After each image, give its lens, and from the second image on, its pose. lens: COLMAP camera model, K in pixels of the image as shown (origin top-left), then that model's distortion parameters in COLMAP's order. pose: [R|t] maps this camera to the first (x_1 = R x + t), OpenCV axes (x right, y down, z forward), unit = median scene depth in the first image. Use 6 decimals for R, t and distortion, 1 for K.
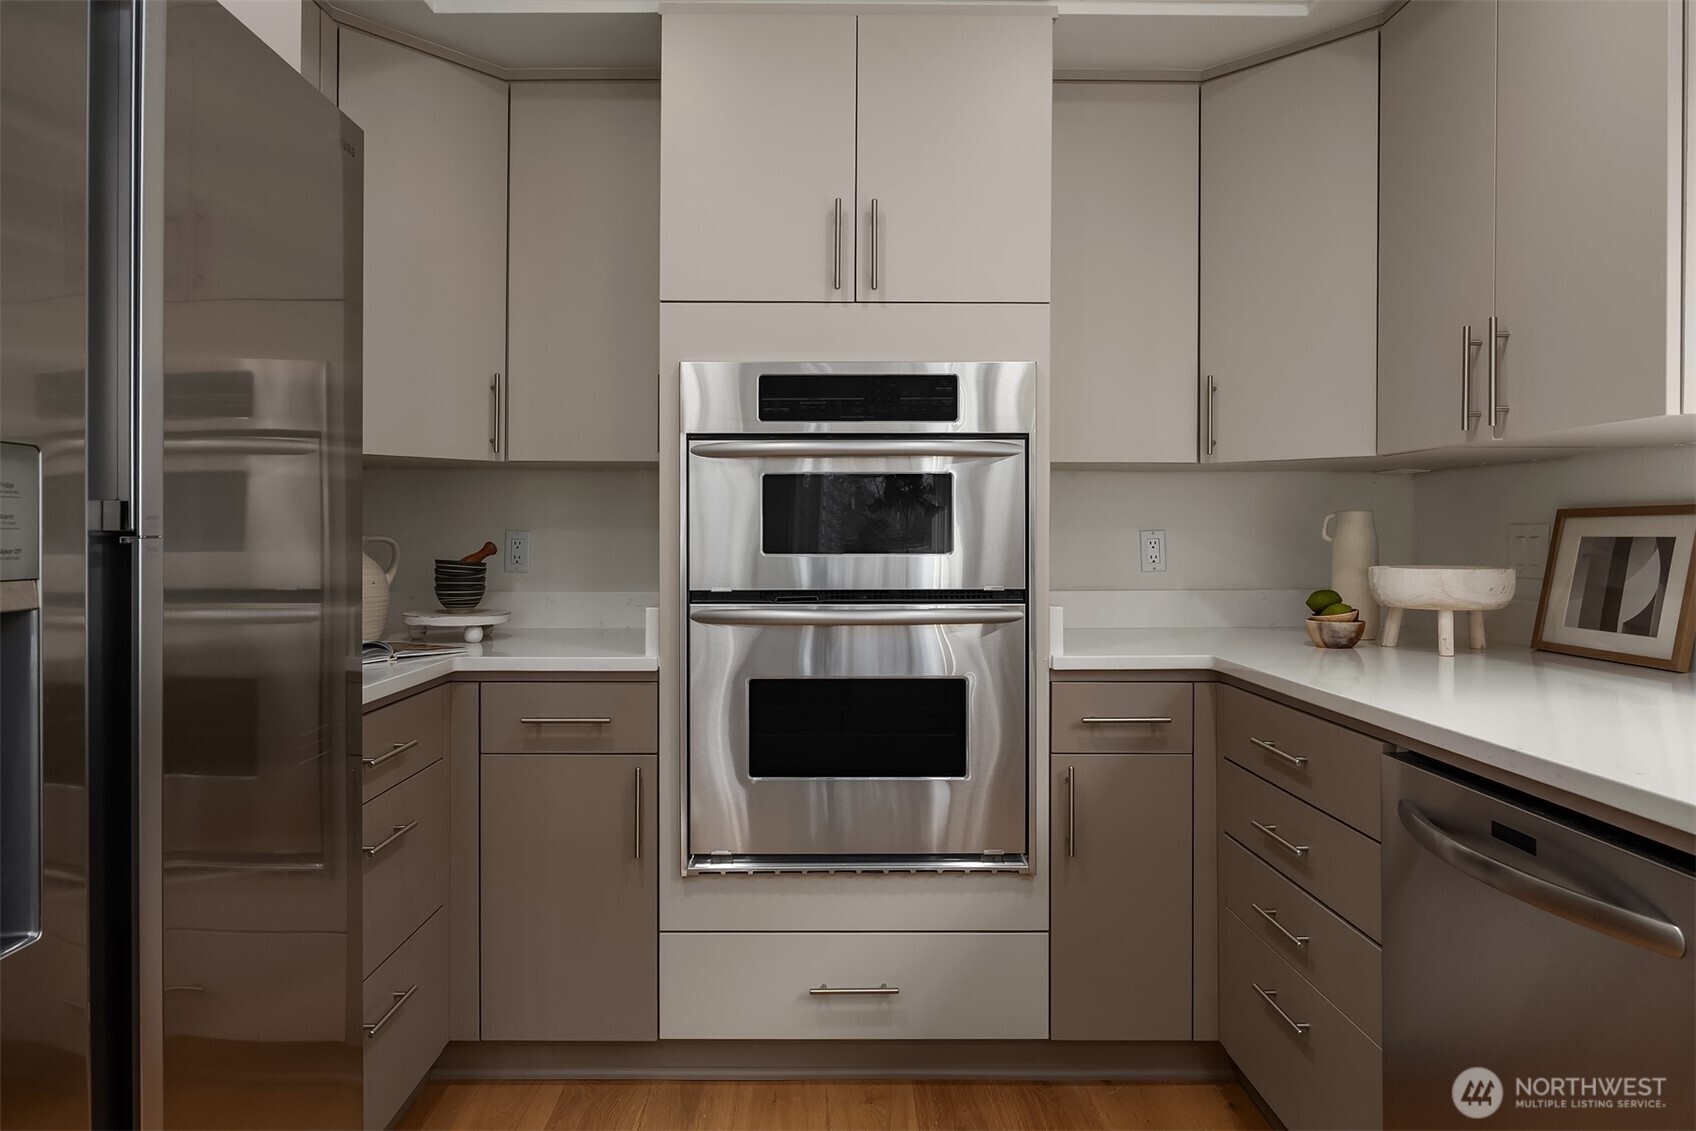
lens RADIAL K [[1005.6, 0, 840.4], [0, 1005.6, 525.3], [0, 0, 1]] dist [-0.005324, -0.002225]
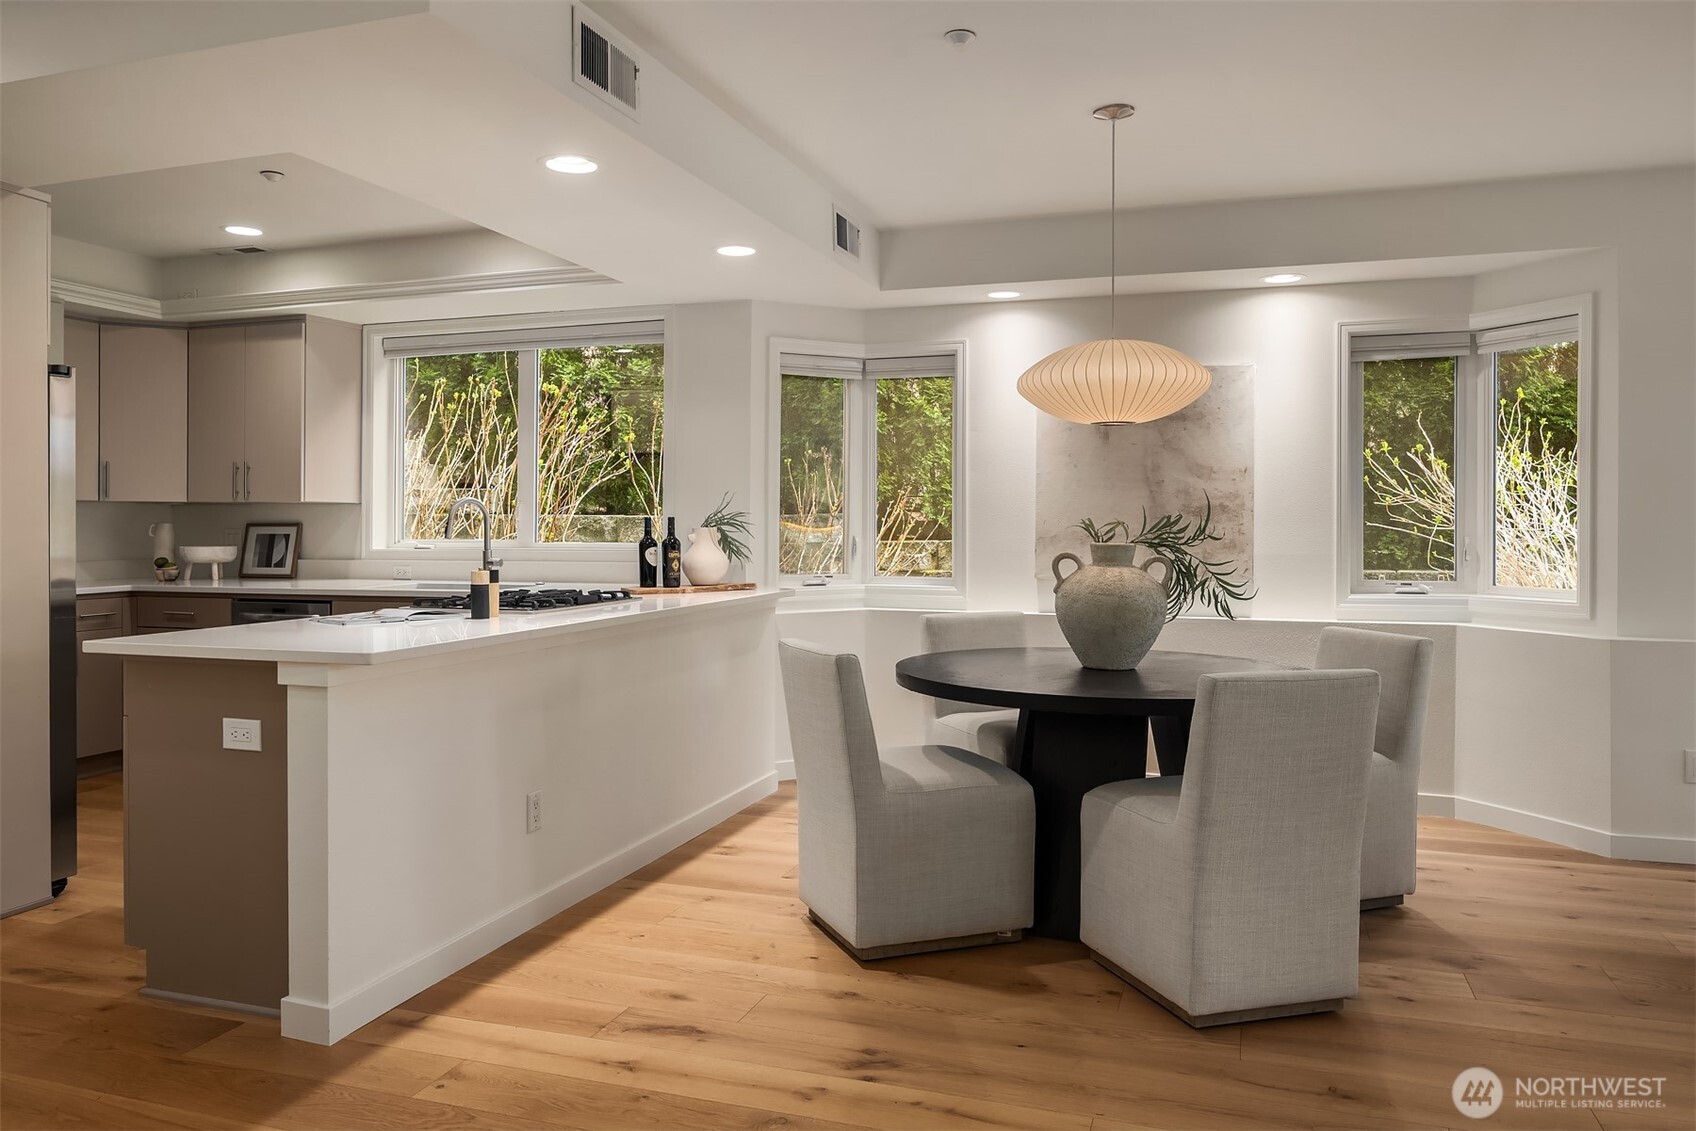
lens RADIAL K [[1179.8, 0, 856.9], [0, 1179.8, 525.2], [0, 0, 1]] dist [-0.007867, 0.004847]
pose [[0.333481, -0.004130, 0.942748, -1.688277], [-0.003107, 0.999980, 0.005480, -0.033834], [-0.942752, -0.004756, 0.333462, -1.558754]]
